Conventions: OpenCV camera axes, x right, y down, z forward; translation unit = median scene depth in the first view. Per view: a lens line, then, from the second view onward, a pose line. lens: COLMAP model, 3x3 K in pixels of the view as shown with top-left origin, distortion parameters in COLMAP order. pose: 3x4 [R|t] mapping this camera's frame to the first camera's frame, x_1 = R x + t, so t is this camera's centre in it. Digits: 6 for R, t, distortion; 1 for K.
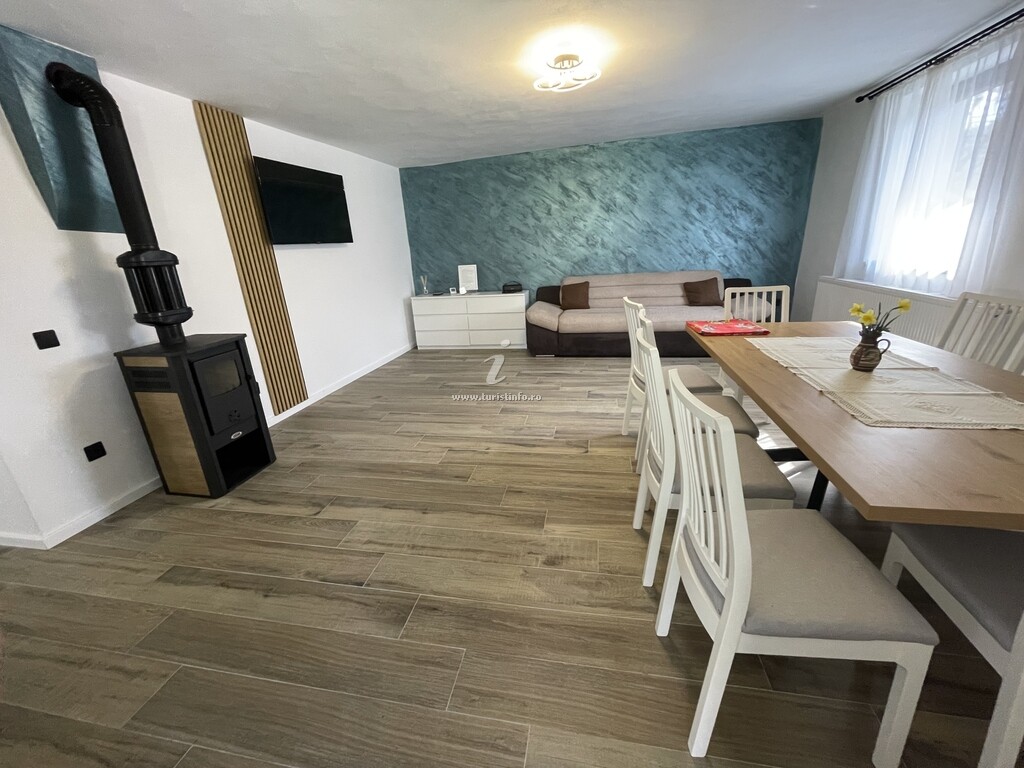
lens RADIAL K [[412.2, 0, 513.4], [0, 412.2, 381.4], [0, 0, 1]] dist [-0.003417, 0.000532]
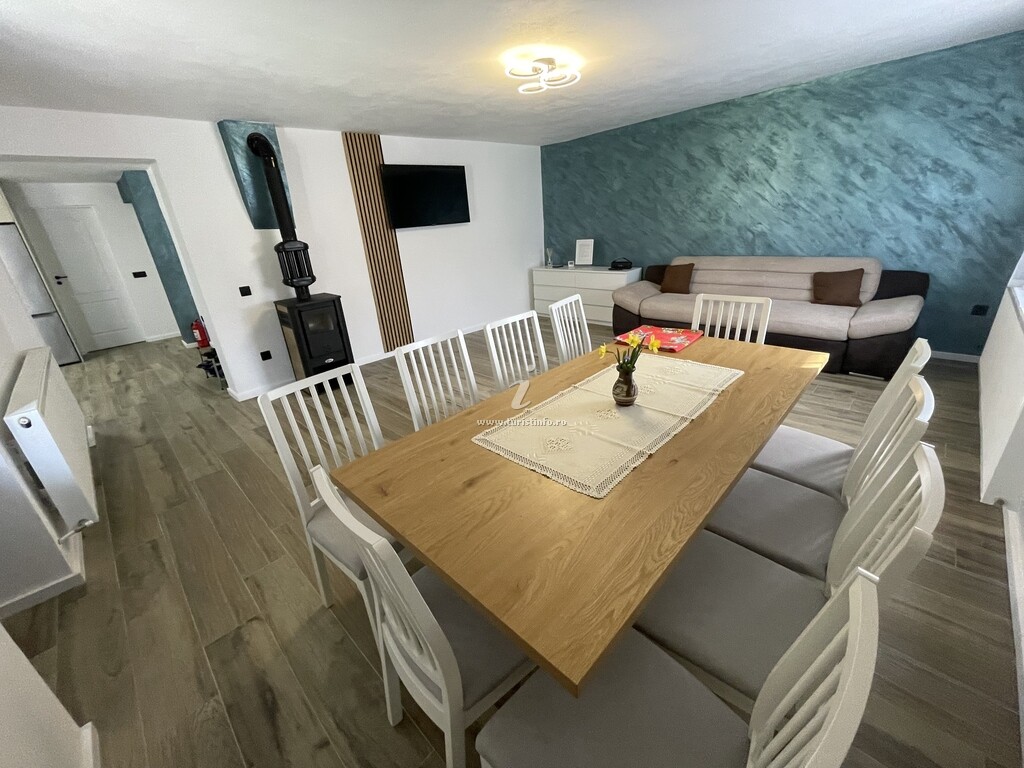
lens RADIAL K [[412.2, 0, 512.4], [0, 412.2, 382.3], [0, 0, 1]] dist [-0.003417, 0.000532]
pose [[0.841107, 0.199961, -0.502549, 0.364668], [-0.148152, 0.978790, 0.141495, -0.058046], [0.520183, -0.044559, 0.852891, 0.011180]]
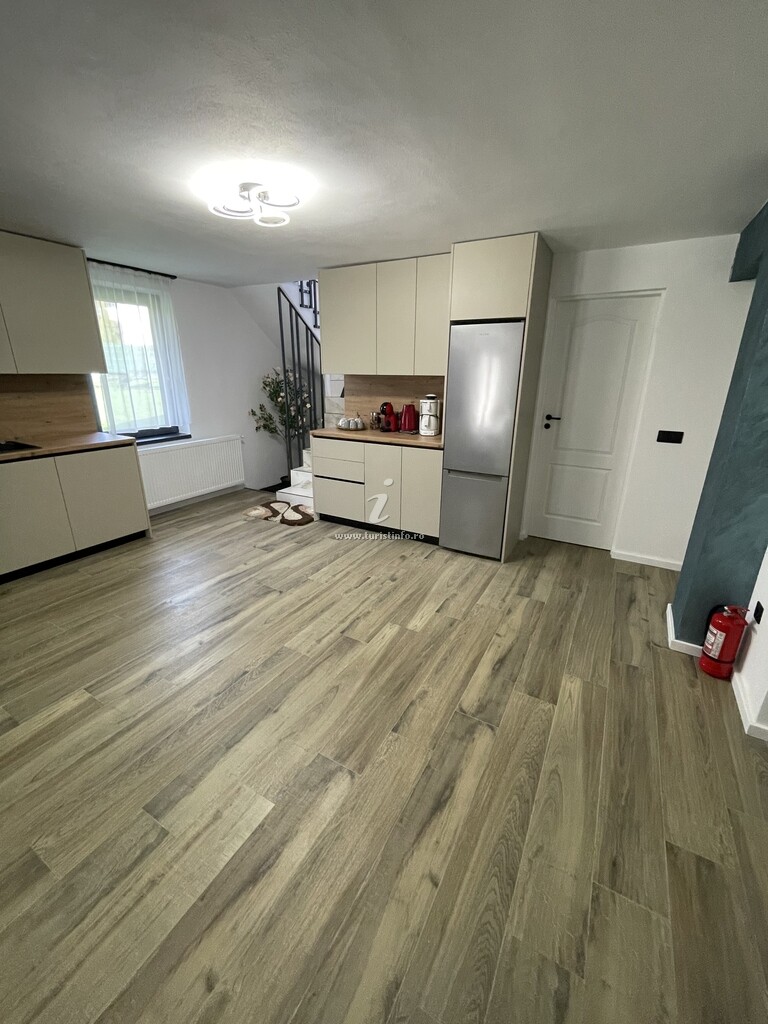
lens RADIAL K [[412.2, 0, 388.4], [0, 412.2, 509.7], [0, 0, 1]] dist [-0.003417, 0.000532]
pose [[-0.312411, 0.355348, -0.880981, -0.611935], [-0.290528, 0.847221, 0.444758, -0.091196], [0.904429, 0.394897, -0.161443, 0.275571]]
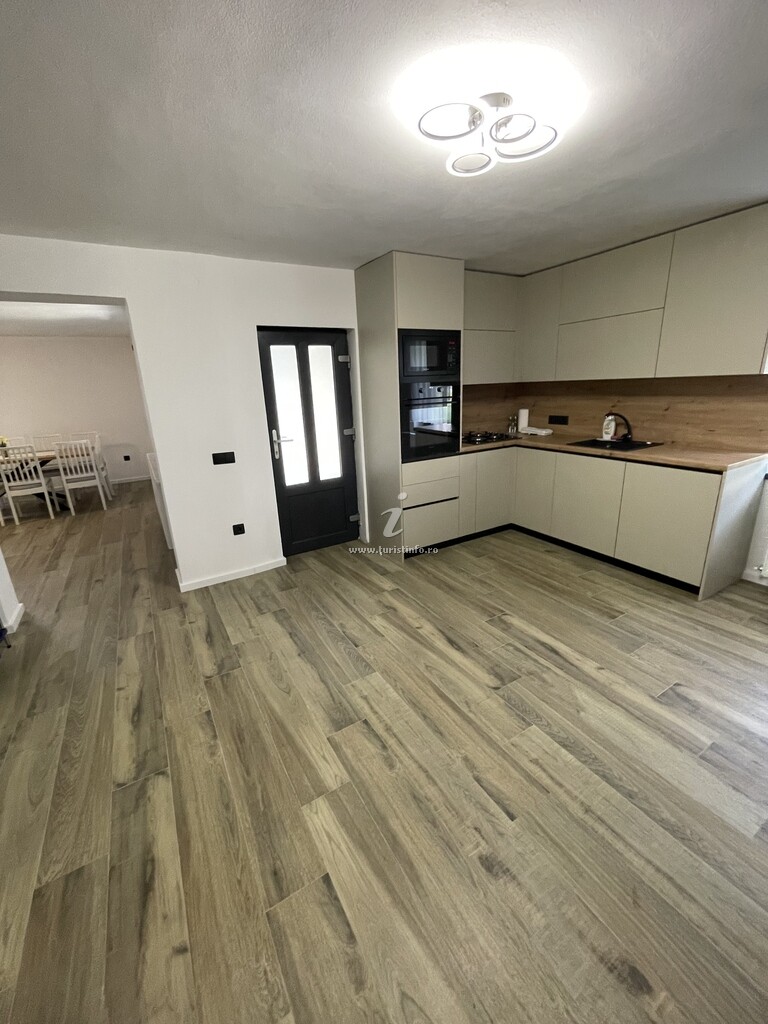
lens RADIAL K [[412.2, 0, 383.5], [0, 412.2, 509.8], [0, 0, 1]] dist [-0.003417, 0.000532]
pose [[-0.664685, -0.131275, 0.735500, -1.243749], [0.312826, 0.845092, 0.433542, -0.055639], [-0.678479, 0.518252, -0.520654, 0.289355]]
